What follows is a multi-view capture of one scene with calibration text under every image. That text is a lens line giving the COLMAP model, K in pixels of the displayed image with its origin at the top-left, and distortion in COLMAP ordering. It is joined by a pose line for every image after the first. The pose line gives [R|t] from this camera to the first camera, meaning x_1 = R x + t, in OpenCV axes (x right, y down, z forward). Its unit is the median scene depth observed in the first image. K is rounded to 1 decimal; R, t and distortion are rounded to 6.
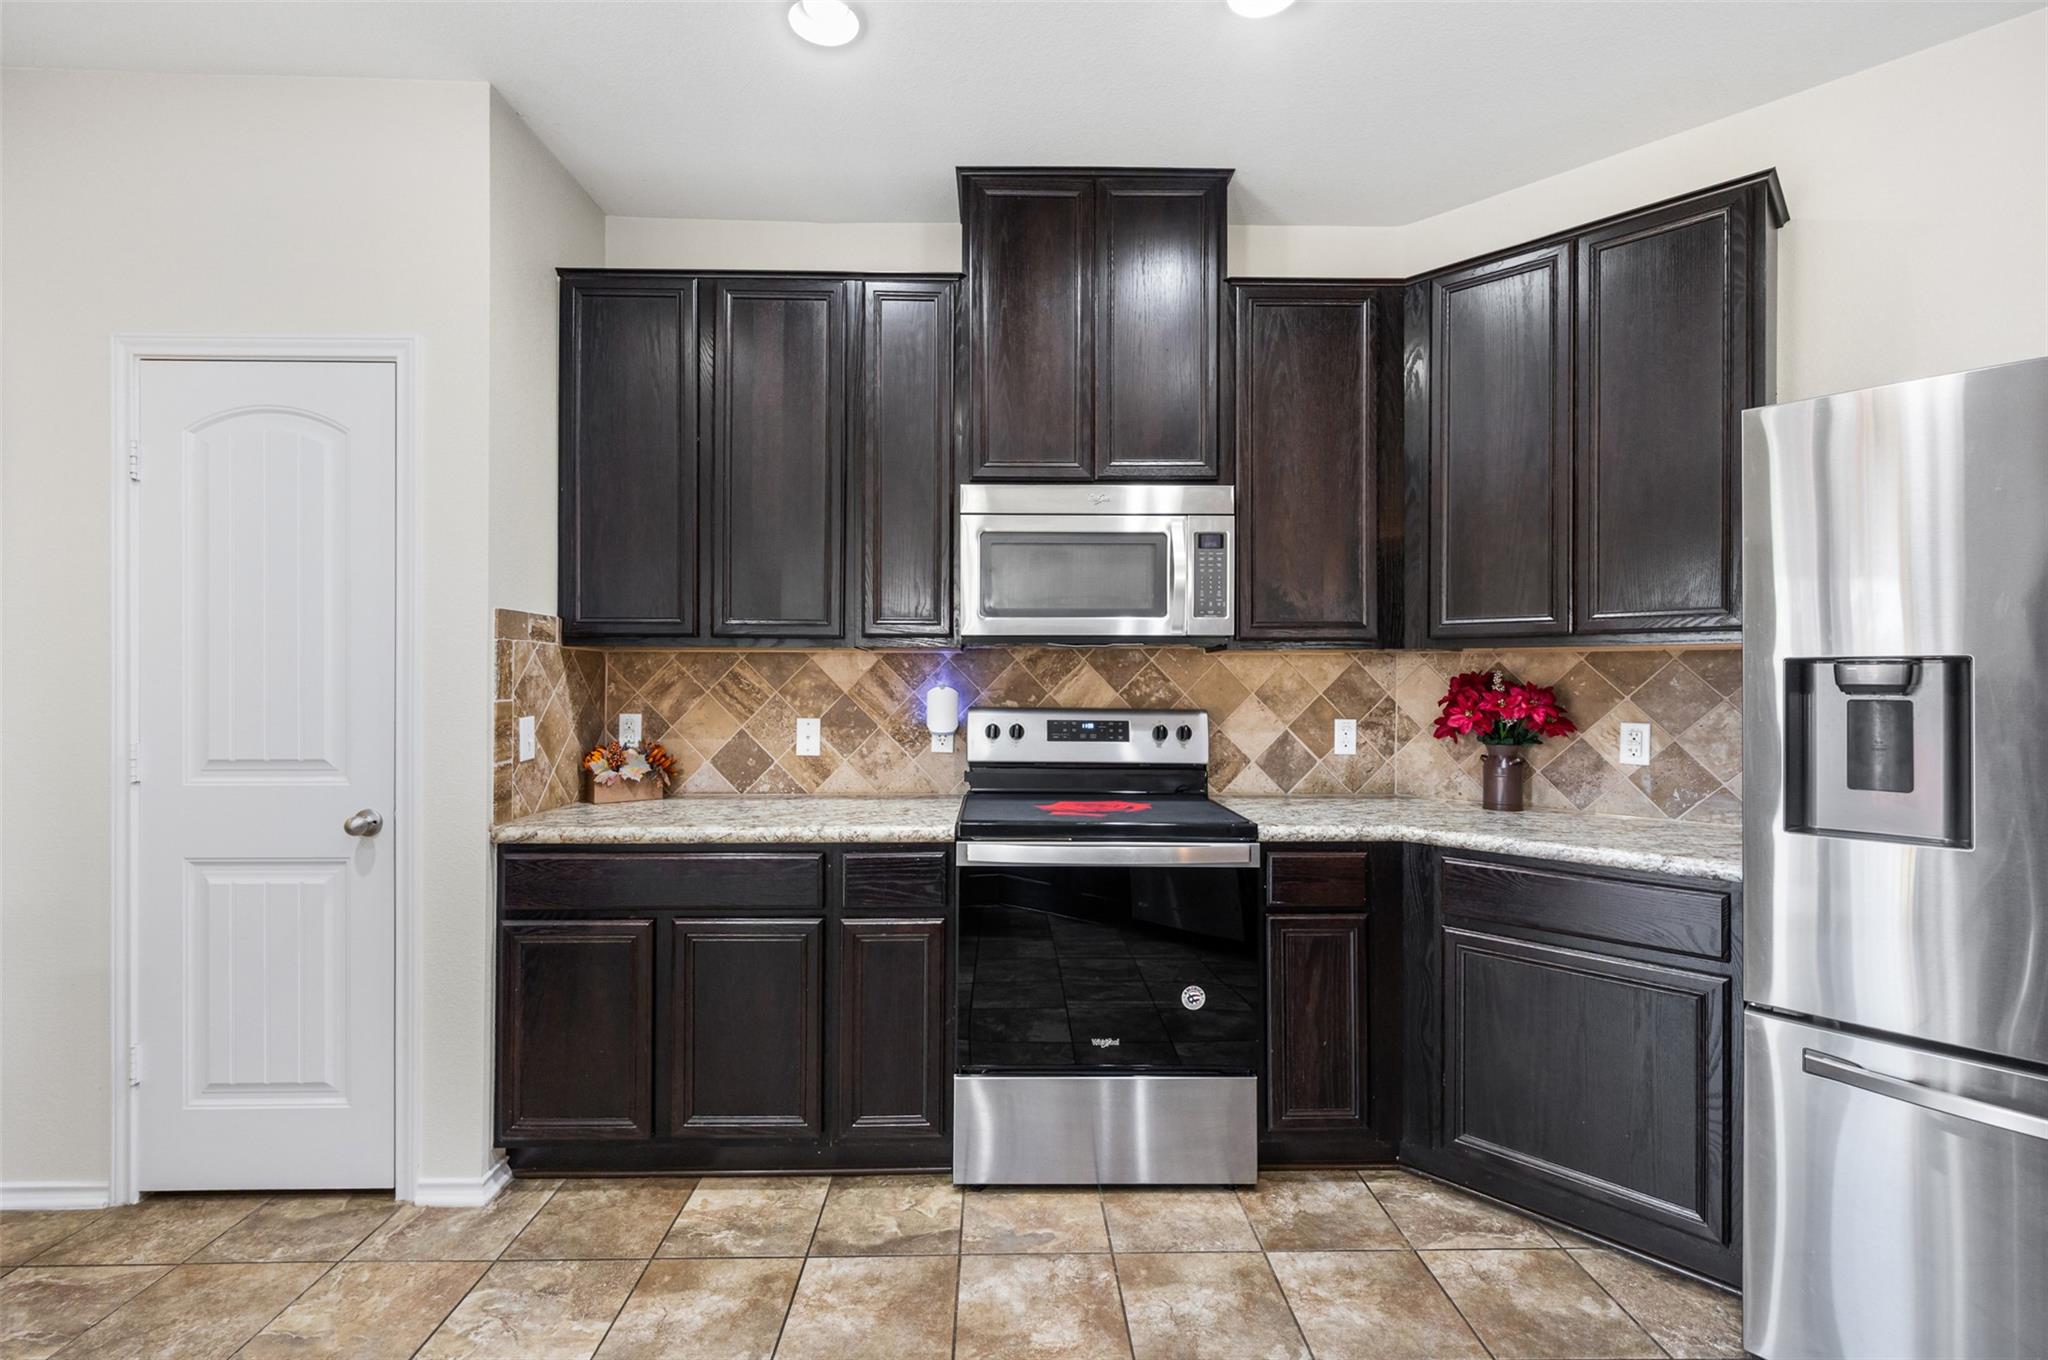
lens RADIAL K [[916.3, 0, 1036.1], [0, 916.3, 672.0], [0, 0, 1]] dist [0.009266, -0.000523]
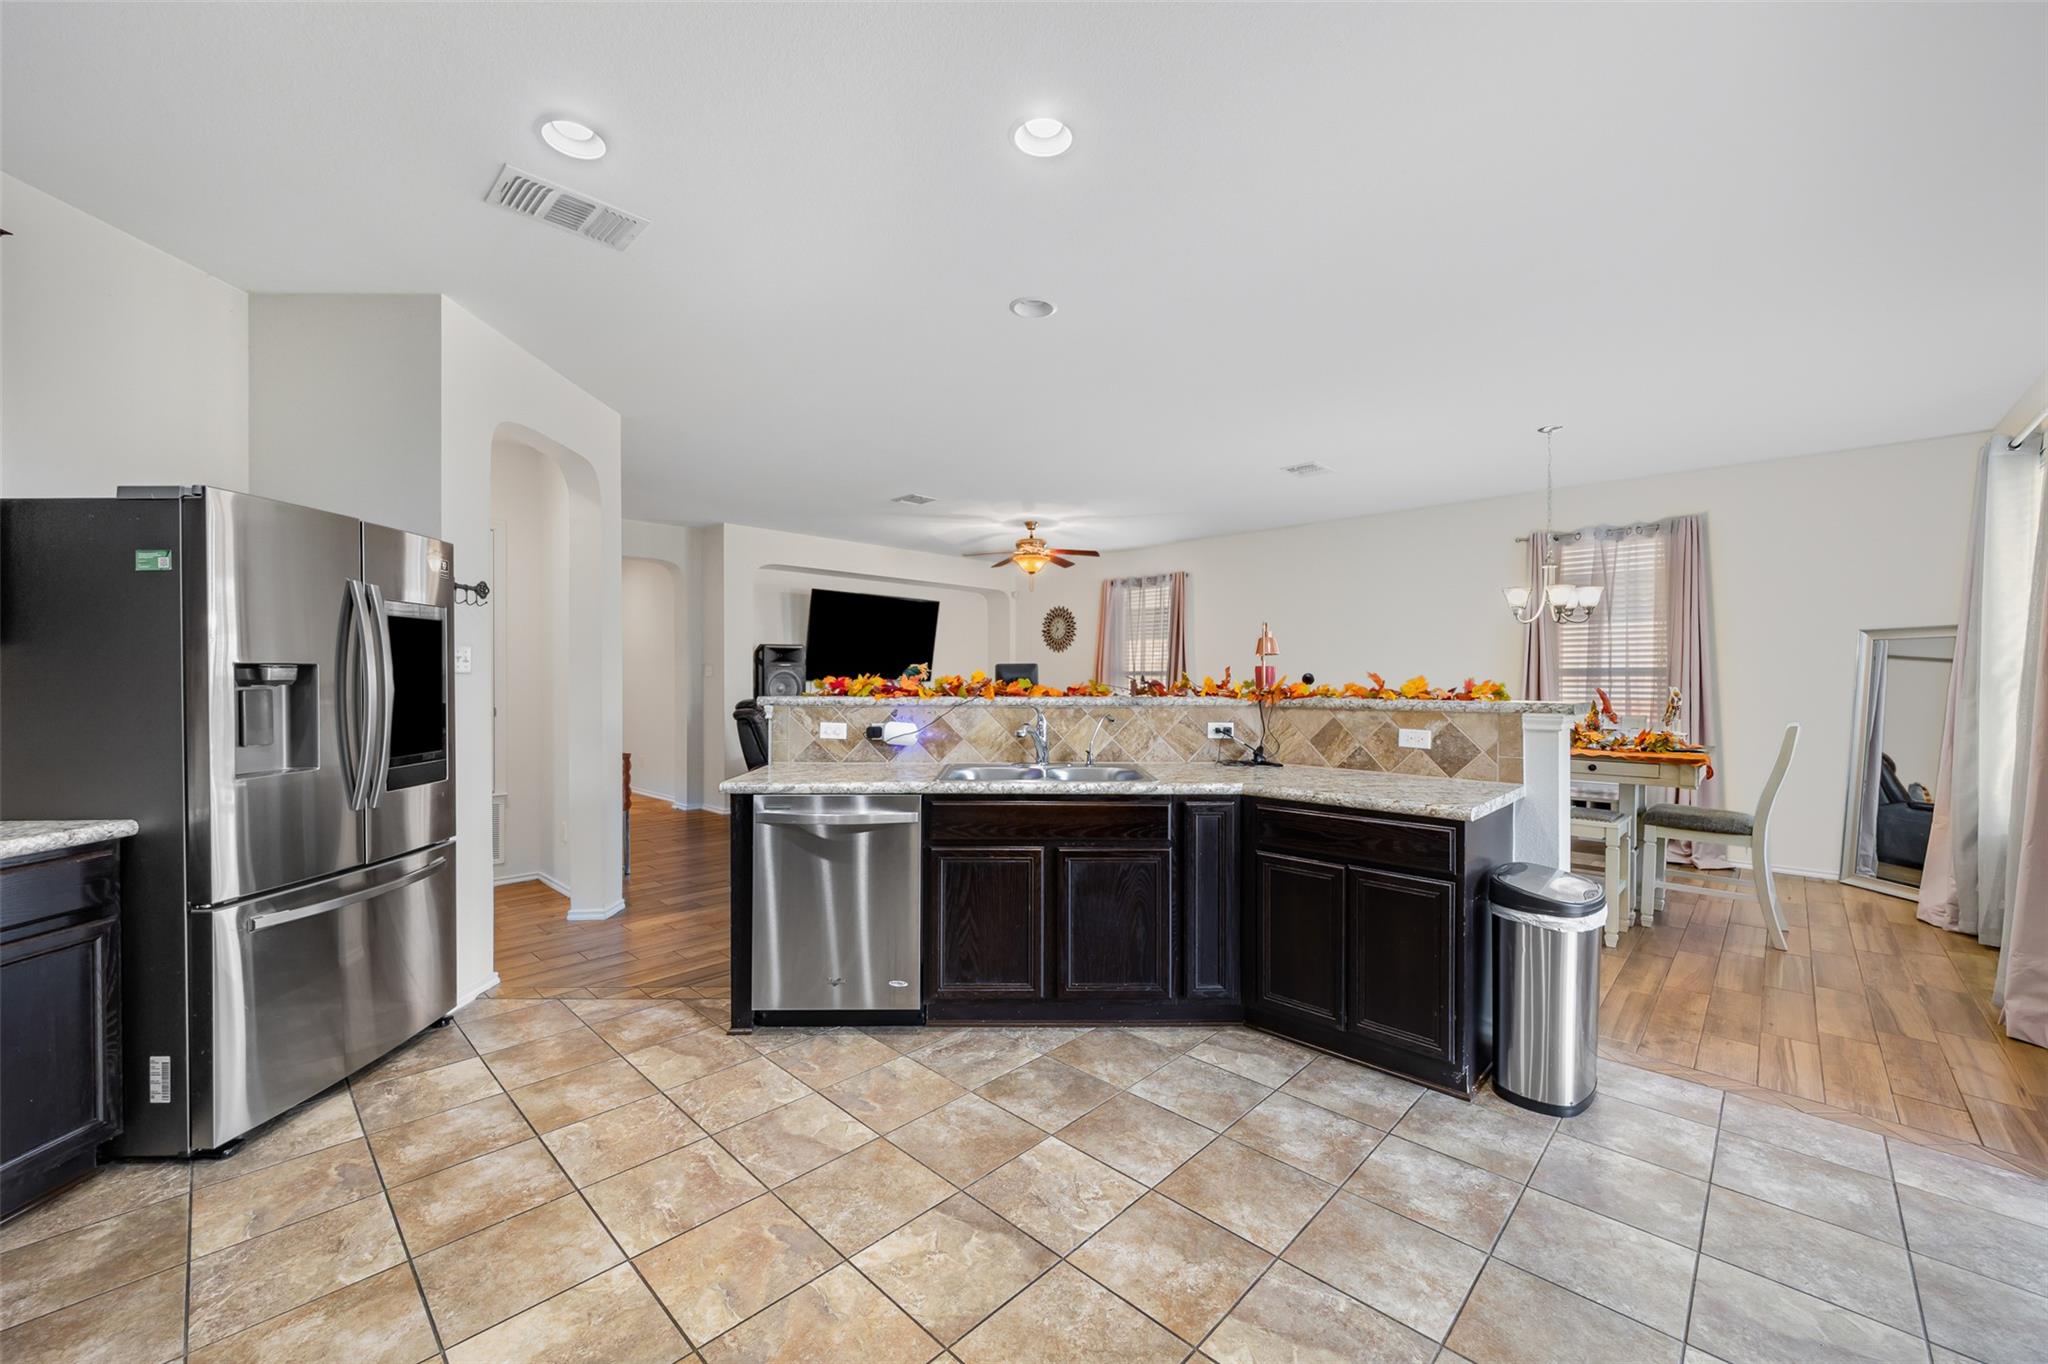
lens RADIAL K [[790.5, 0, 1033.4], [0, 790.5, 674.1], [0, 0, 1]] dist [0.008150, -0.000305]
pose [[-0.709902, -0.002360, 0.704296, -0.648122], [-0.008185, 0.999955, -0.004899, -0.000174], [-0.704253, -0.009242, -0.709889, 0.650203]]
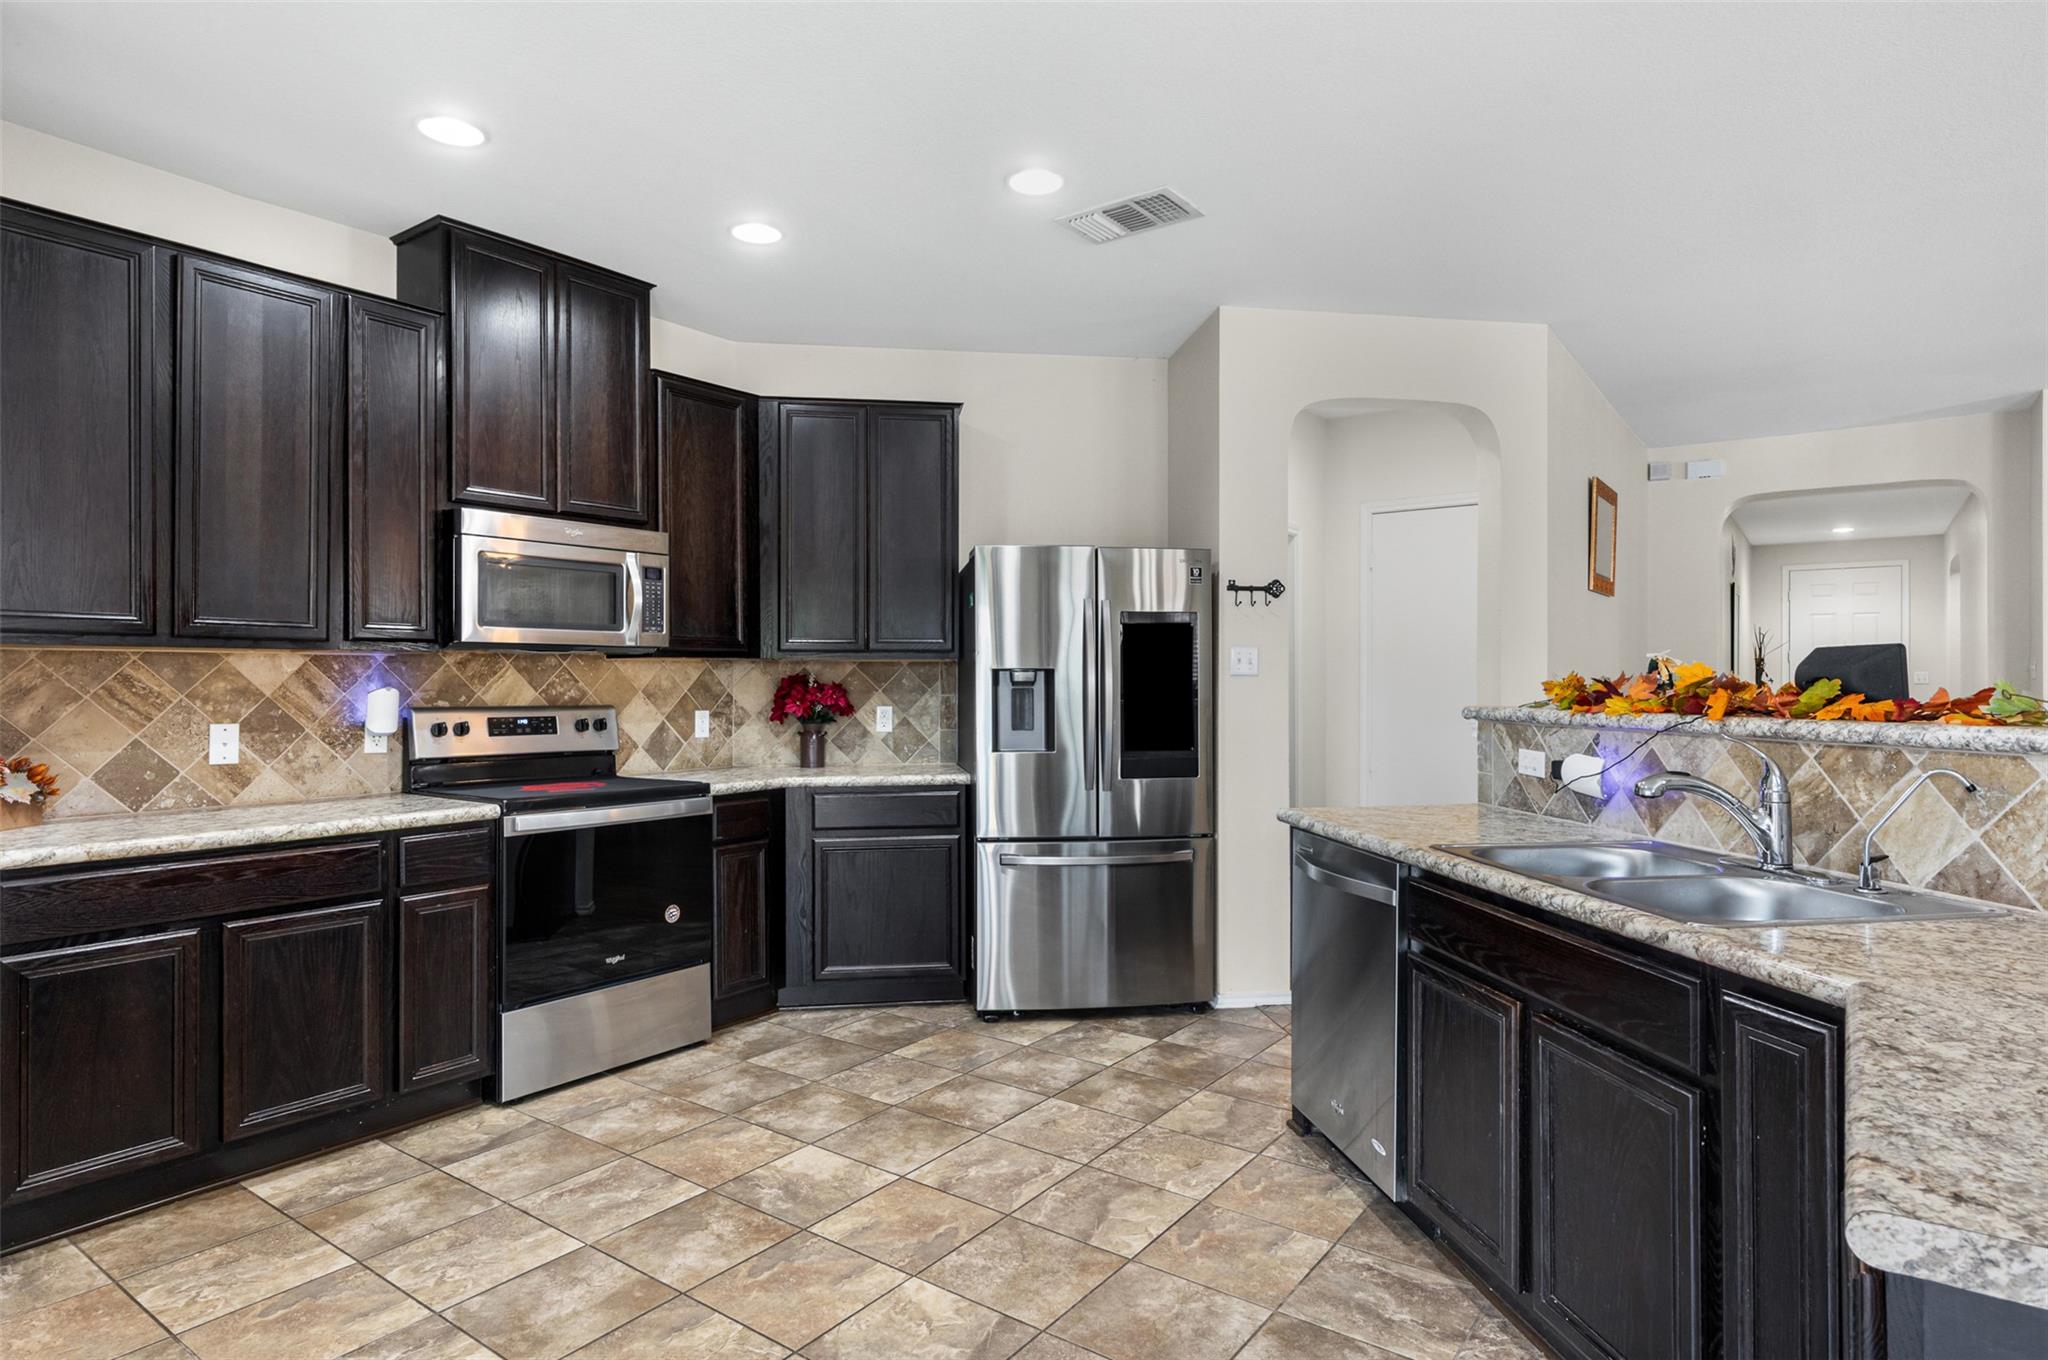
lens RADIAL K [[1140.8, 0, 1032.1], [0, 1140.8, 677.0], [0, 0, 1]] dist [0.016614, -0.000943]
pose [[0.596932, -0.001247, 0.802291, -0.763800], [-0.001975, 0.999993, 0.003024, -0.002238], [-0.802290, -0.003390, 0.596925, -0.386099]]
